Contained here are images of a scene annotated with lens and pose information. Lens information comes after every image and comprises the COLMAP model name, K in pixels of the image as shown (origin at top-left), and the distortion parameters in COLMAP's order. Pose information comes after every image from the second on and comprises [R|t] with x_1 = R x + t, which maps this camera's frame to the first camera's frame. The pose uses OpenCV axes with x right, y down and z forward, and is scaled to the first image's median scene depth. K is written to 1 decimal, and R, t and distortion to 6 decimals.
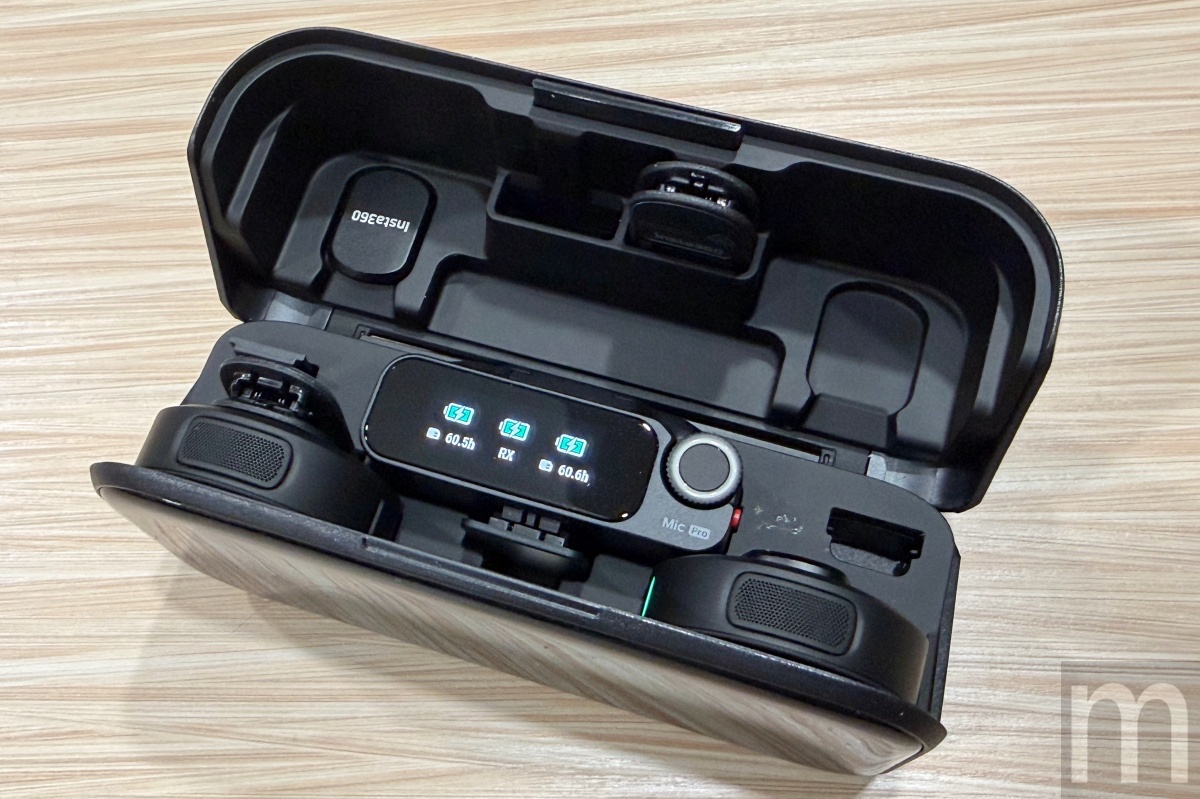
lens RADIAL K [[1292.0, 0, 597.7], [0, 1292.0, 418.5], [0, 0, 1]] dist [0.000223, -0.007252]
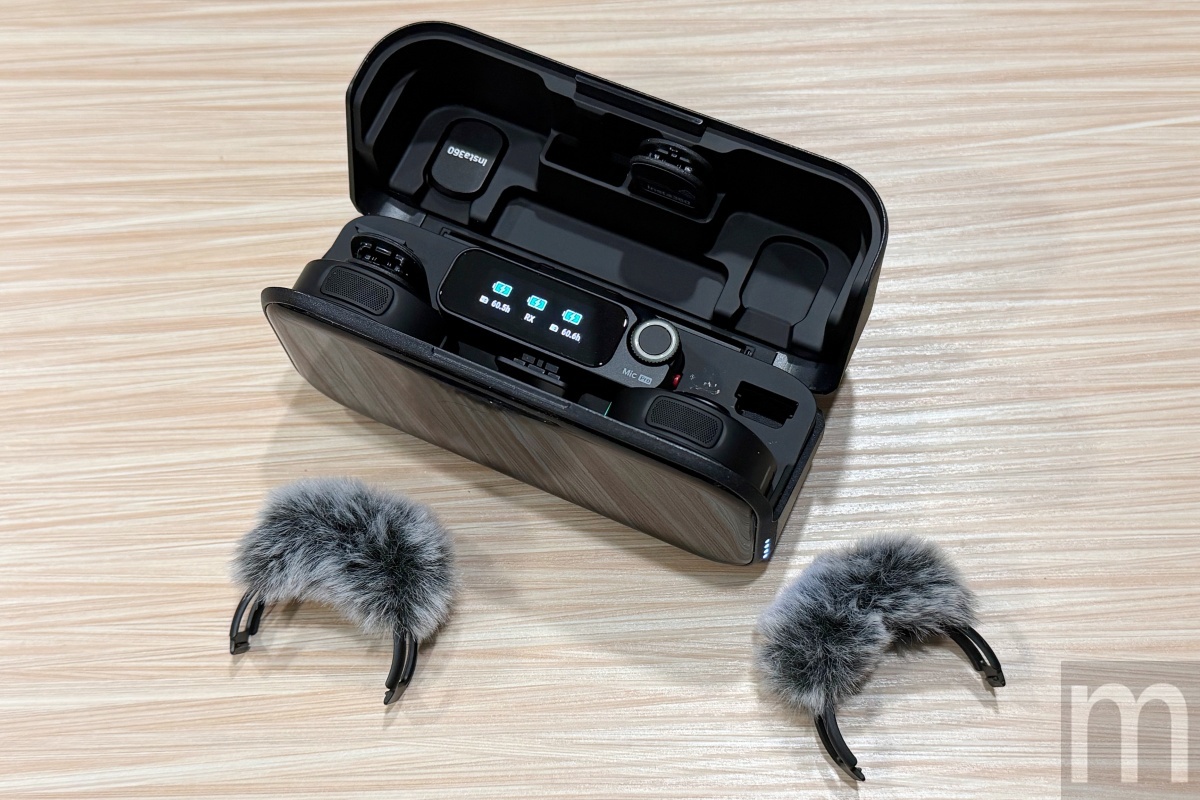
lens RADIAL K [[1581.6, 0, 600.0], [0, 1581.6, 400.0], [0, 0, 1]] dist [0.186122, 0.009746]
pose [[0.990016, 0.123359, -0.068195, 0.148935], [-0.124377, 0.992176, -0.010868, 0.132097], [0.066321, 0.019242, 0.997613, -0.844283]]
